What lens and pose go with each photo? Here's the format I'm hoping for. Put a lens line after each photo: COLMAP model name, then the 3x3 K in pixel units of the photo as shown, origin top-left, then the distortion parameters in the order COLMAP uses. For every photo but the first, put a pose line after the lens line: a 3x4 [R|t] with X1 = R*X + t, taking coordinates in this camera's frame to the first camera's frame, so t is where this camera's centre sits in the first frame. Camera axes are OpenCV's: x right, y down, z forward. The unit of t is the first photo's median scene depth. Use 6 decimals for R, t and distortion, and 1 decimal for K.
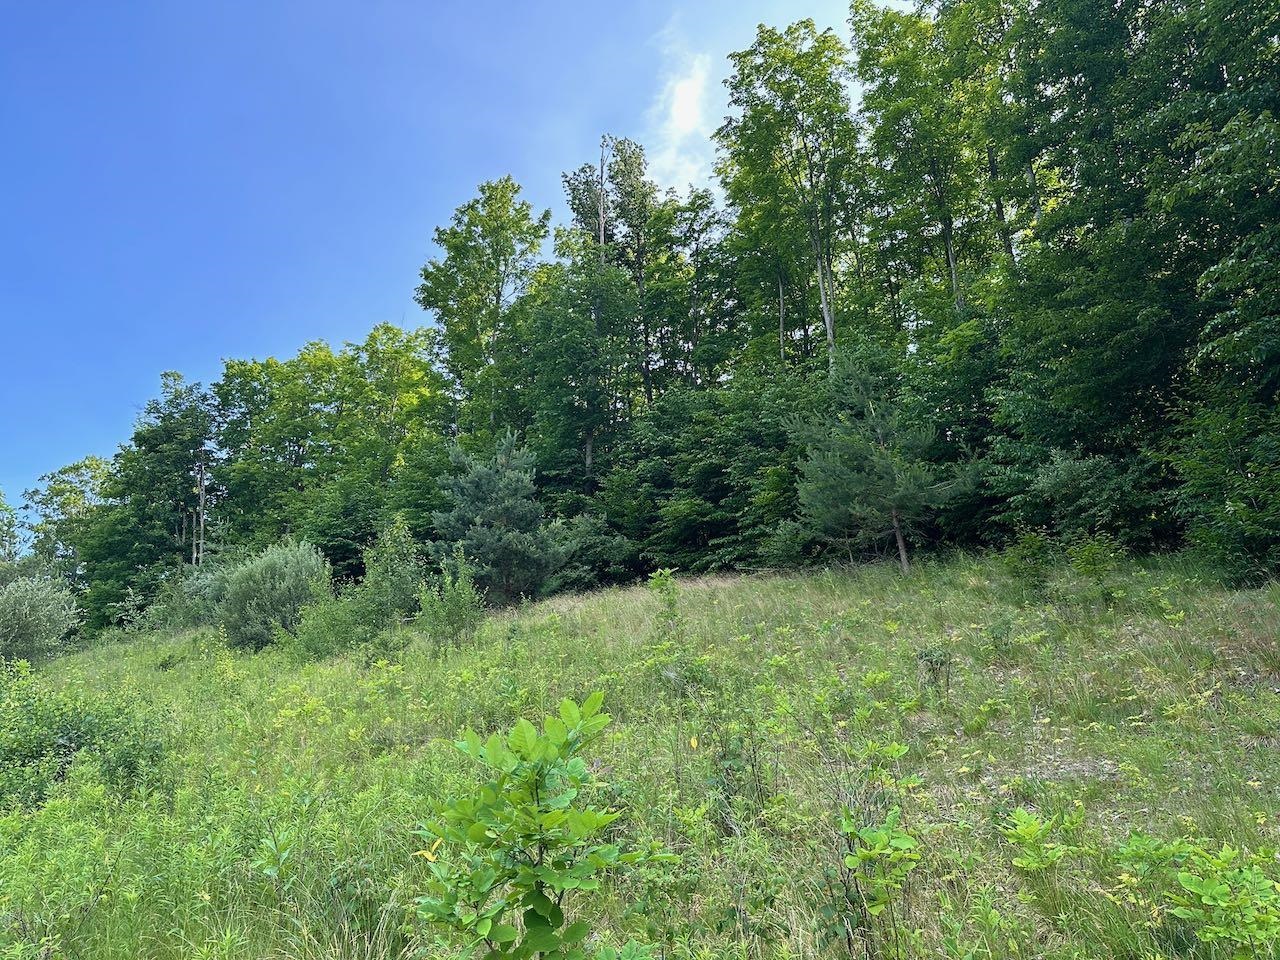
lens RADIAL K [[883.4, 0, 631.0], [0, 883.4, 478.6], [0, 0, 1]] dist [0.082302, -0.111127]
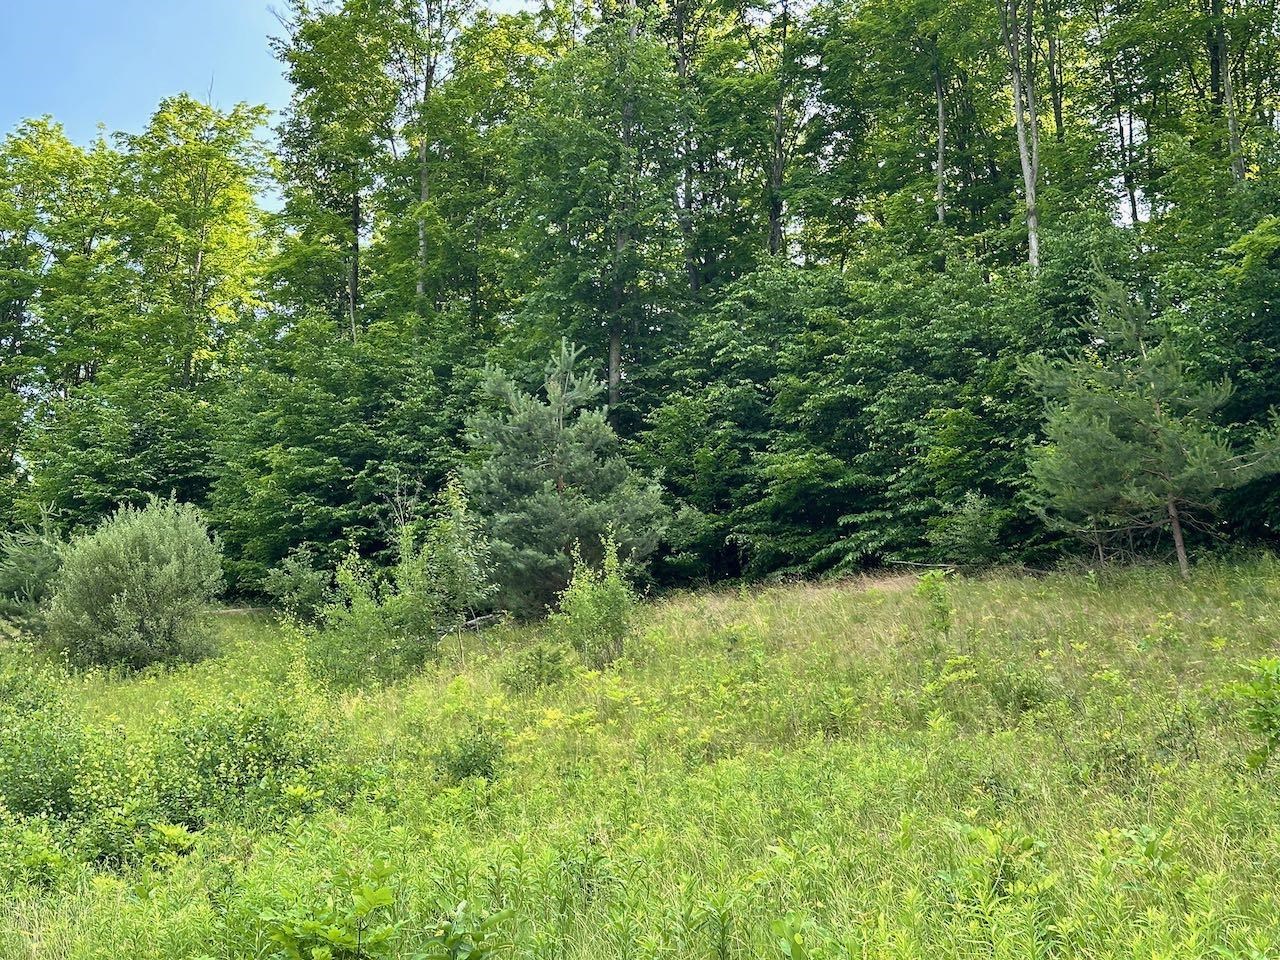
lens RADIAL K [[1767.2, 0, 640.0], [0, 1767.2, 480.0], [0, 0, 1]] dist [0.069359, -0.005449]
pose [[0.996454, 0.026500, 0.079857, -0.155490], [-0.031480, 0.997595, 0.061759, -0.031353], [-0.078028, -0.064054, 0.994891, -0.257116]]
